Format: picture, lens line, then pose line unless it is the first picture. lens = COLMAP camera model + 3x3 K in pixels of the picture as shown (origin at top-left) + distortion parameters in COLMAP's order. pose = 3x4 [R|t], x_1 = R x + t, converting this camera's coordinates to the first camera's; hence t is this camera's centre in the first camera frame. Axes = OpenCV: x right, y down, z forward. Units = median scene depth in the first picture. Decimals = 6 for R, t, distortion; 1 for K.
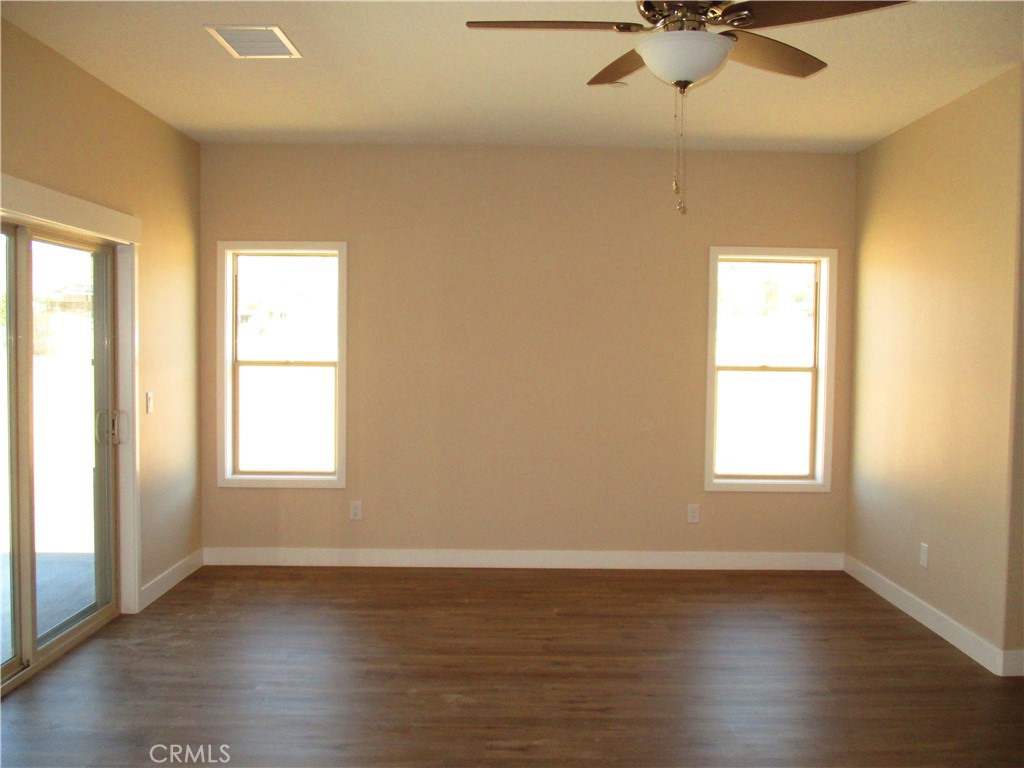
lens RADIAL K [[914.7, 0, 519.2], [0, 914.7, 393.1], [0, 0, 1]] dist [-0.050902, 0.014663]
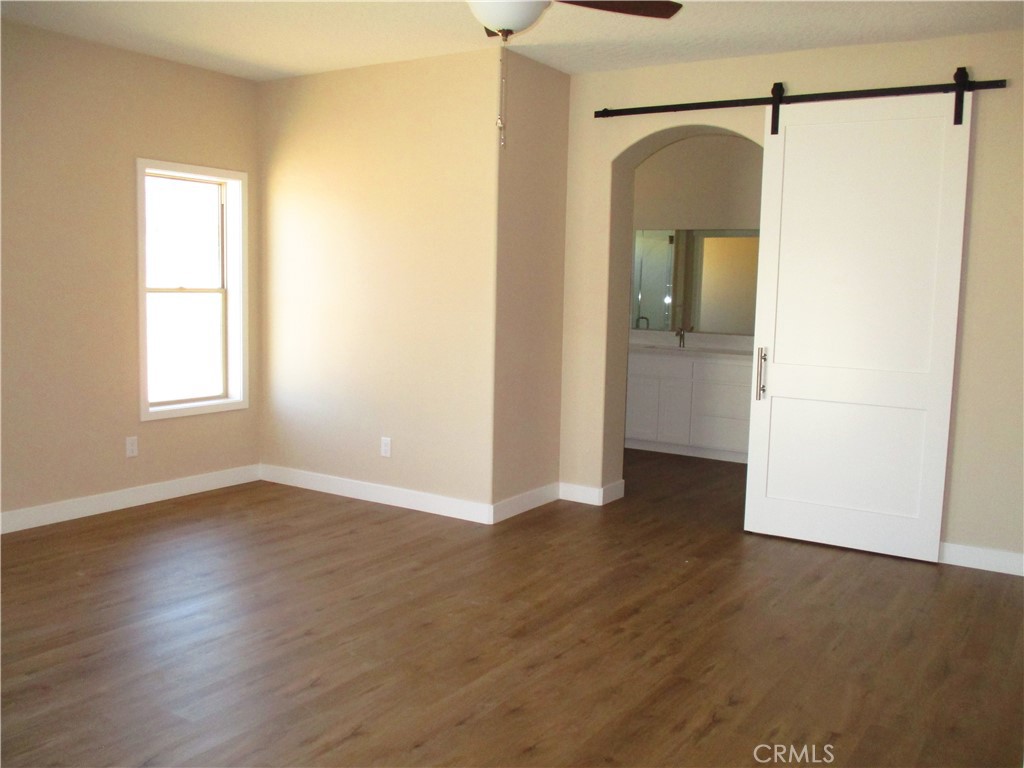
lens RADIAL K [[914.7, 0, 520.5], [0, 914.7, 383.2], [0, 0, 1]] dist [-0.050902, 0.014663]
pose [[0.565902, -0.091719, 0.819355, -0.337997], [0.032843, 0.995512, 0.088755, -0.002127], [-0.823818, -0.023317, 0.566375, 0.151626]]
